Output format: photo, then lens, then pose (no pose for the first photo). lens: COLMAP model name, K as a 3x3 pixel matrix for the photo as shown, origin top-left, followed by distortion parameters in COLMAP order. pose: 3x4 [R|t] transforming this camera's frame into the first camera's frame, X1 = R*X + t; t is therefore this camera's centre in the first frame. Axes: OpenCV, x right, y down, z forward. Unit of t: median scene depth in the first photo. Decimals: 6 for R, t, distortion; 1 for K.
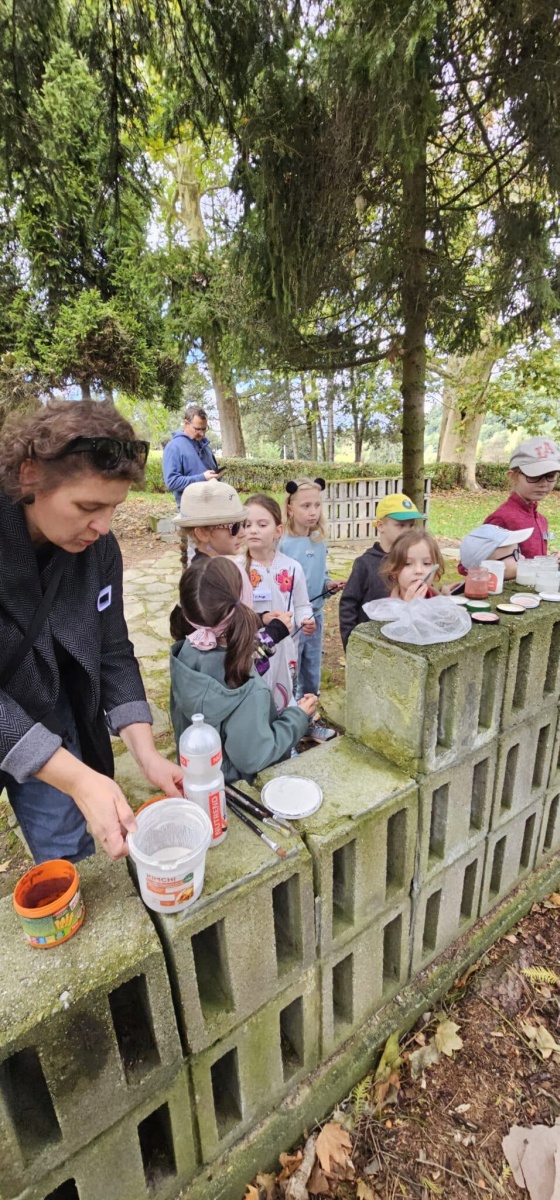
lens RADIAL K [[496.3, 0, 283.2], [0, 496.3, 600.1], [0, 0, 1]] dist [-0.004209, -0.001027]
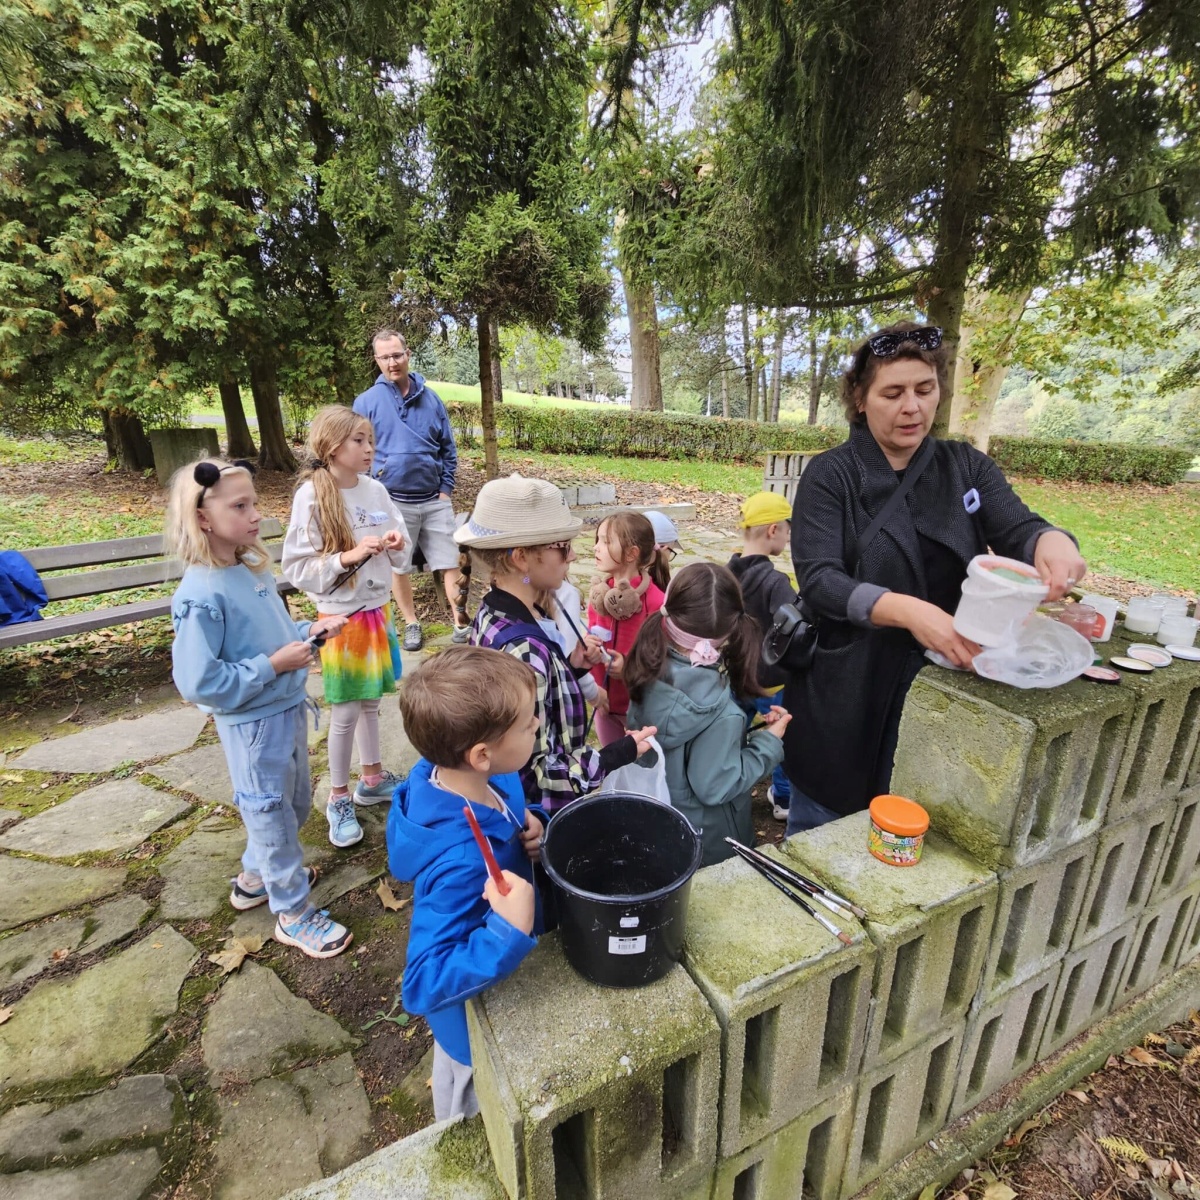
lens RADIAL K [[666.5, 0, 596.9], [0, 666.5, 603.1], [0, 0, 1]] dist [-0.002144, -0.003072]
pose [[0.988137, 0.086266, -0.127053, -0.213256], [-0.085415, 0.996271, 0.012147, -0.017983], [0.127627, -0.001151, 0.991822, -0.104001]]
